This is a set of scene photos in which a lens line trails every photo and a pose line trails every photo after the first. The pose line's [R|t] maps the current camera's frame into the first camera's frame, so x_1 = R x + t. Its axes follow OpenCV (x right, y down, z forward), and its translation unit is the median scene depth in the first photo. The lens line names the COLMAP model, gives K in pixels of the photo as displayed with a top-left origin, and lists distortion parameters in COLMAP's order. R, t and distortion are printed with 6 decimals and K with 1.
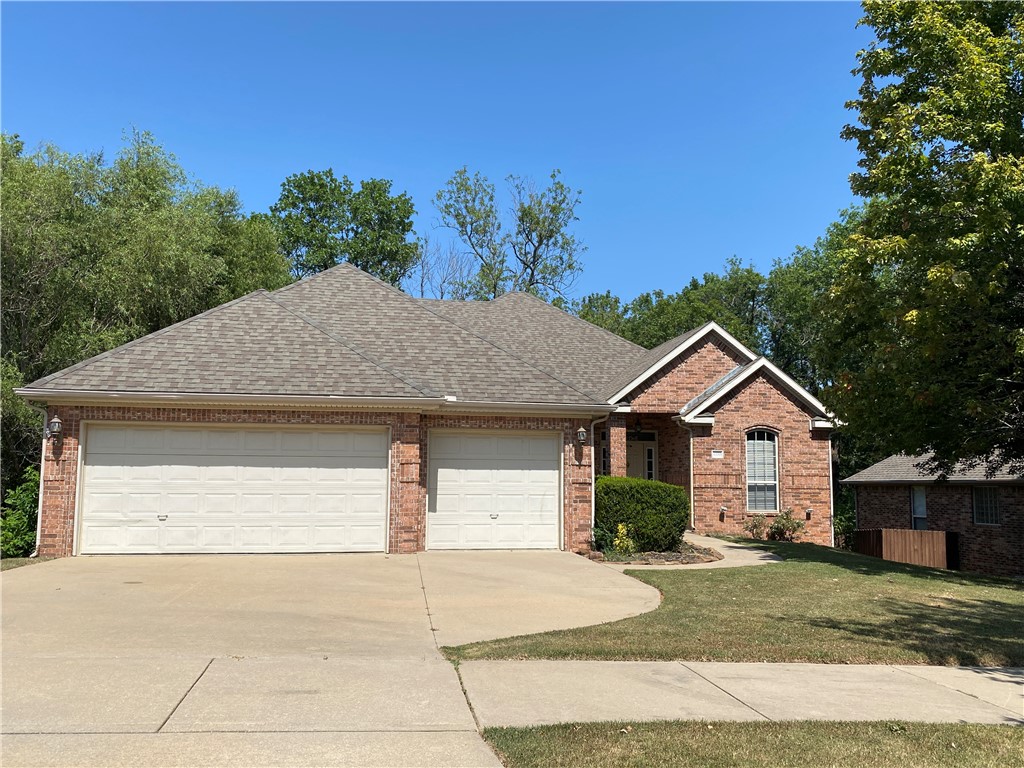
lens RADIAL K [[864.9, 0, 512.0], [0, 864.9, 384.0], [0, 0, 1]] dist [0.097517, -0.228811]
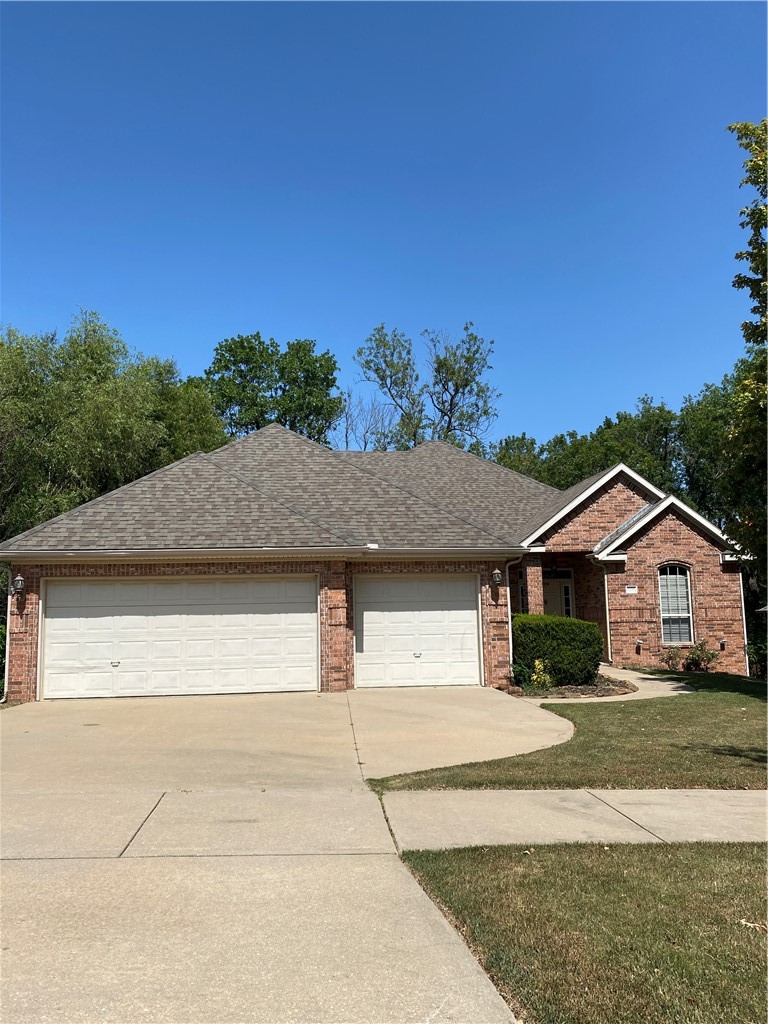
lens RADIAL K [[825.7, 0, 383.5], [0, 825.7, 499.6], [0, 0, 1]] dist [0.111719, -0.293257]
pose [[0.997370, -0.036028, -0.062889, 0.008628], [0.034099, 0.998923, -0.031480, -0.008140], [0.063956, 0.029253, 0.997524, -0.027679]]
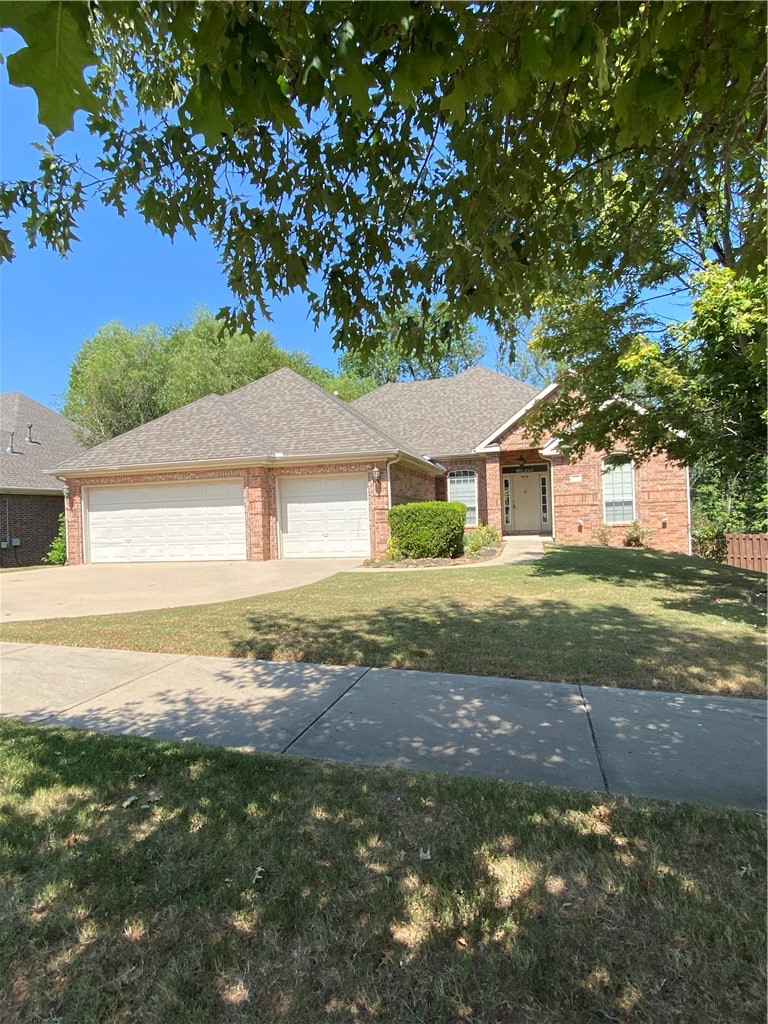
lens RADIAL K [[574.2, 0, 376.2], [0, 574.2, 505.7], [0, 0, 1]] dist [0.078568, -0.093930]
pose [[0.900123, -0.047696, -0.433017, 0.464277], [0.092879, 0.992146, 0.083786, 0.033943], [0.425620, -0.115636, 0.897483, 0.194878]]
